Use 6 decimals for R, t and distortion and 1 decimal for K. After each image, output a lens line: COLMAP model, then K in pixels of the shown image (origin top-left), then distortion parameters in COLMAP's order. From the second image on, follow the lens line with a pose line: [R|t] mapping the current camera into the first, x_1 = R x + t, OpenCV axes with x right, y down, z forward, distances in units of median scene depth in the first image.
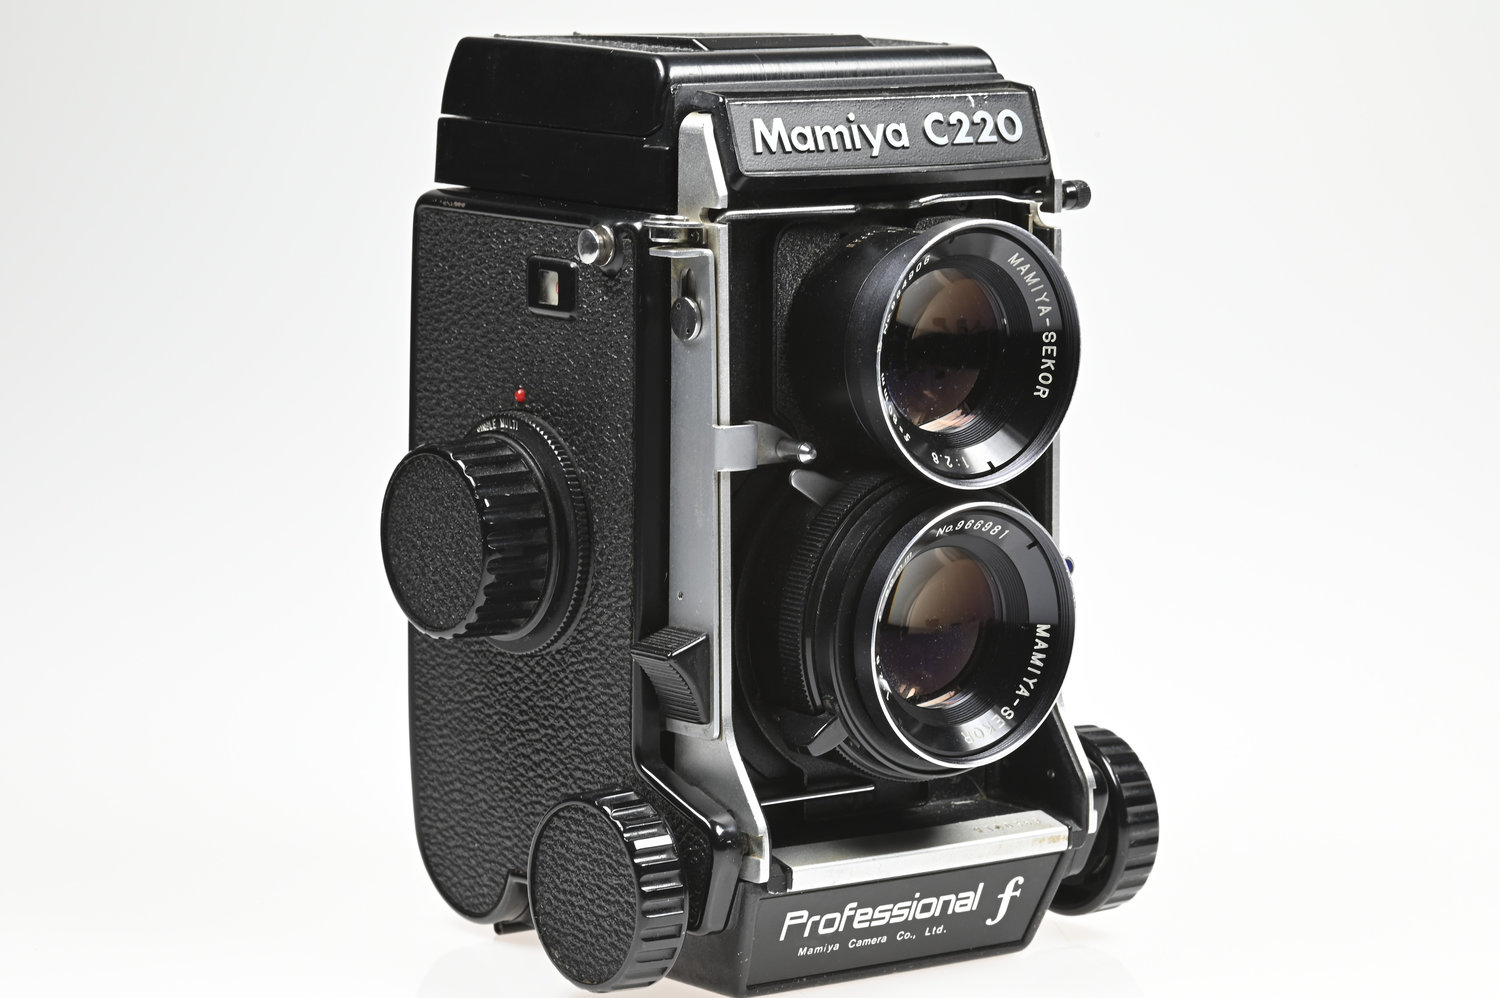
lens RADIAL K [[4923.4, 0, 750.0], [0, 4923.4, 499.0], [0, 0, 1]] dist [0.531806, 0.240696]
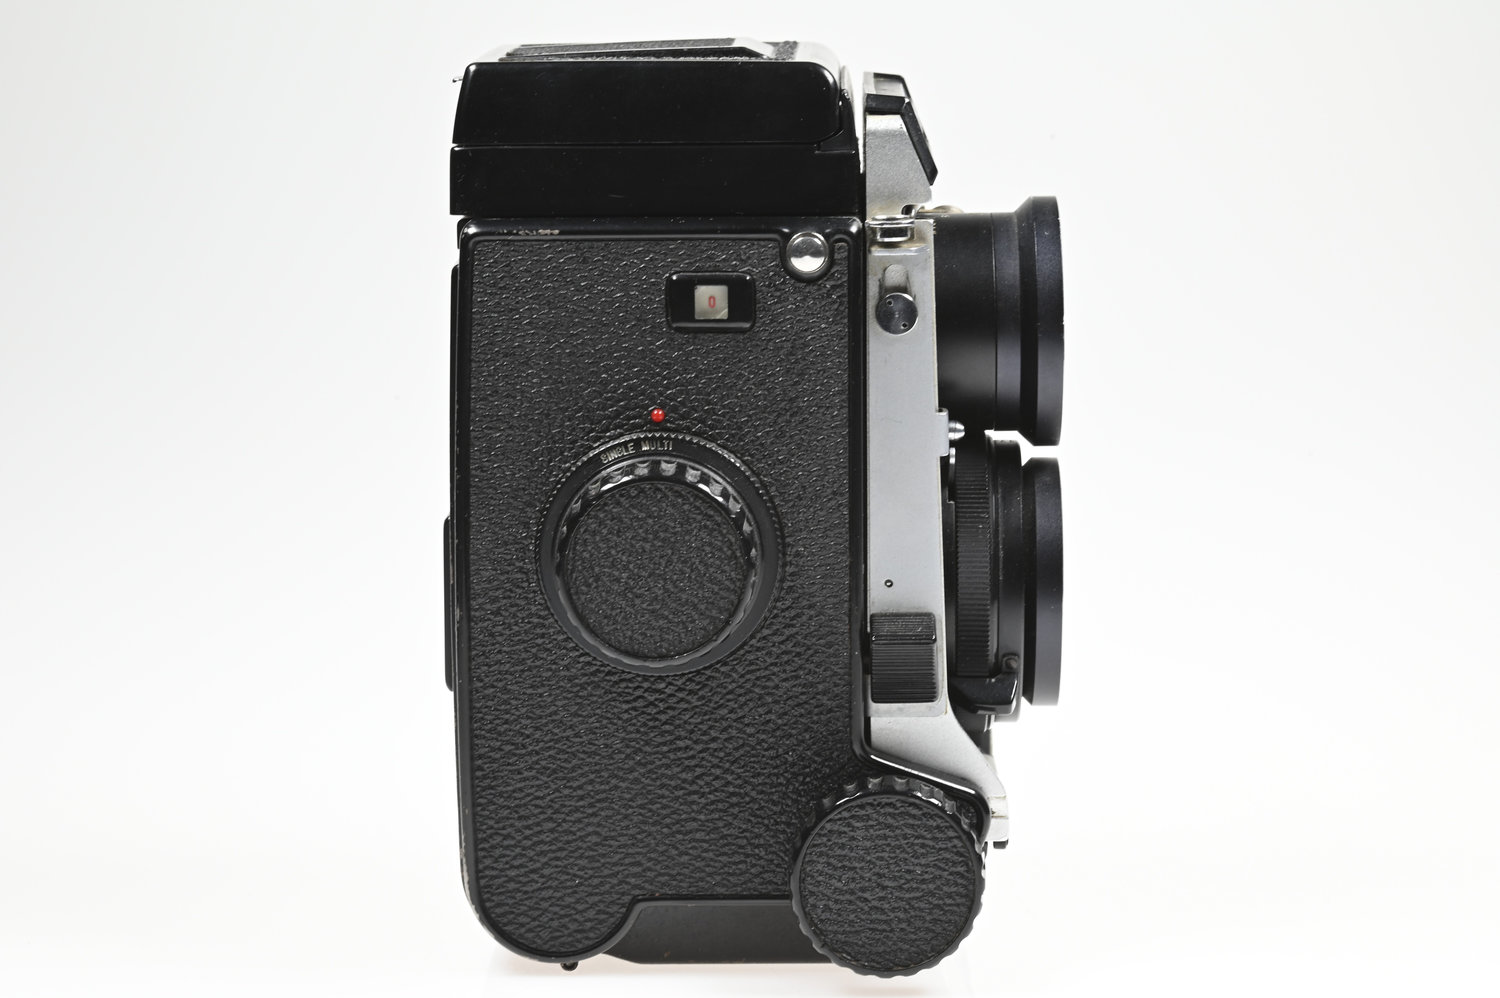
lens RADIAL K [[4923.4, 0, 750.0], [0, 4923.4, 499.0], [0, 0, 1]] dist [0.531806, 0.240696]
pose [[0.650730, -0.129366, 0.748208, -0.783910], [0.125056, 0.990183, 0.062440, -0.064380], [-0.748940, 0.052936, 0.660520, 0.333303]]
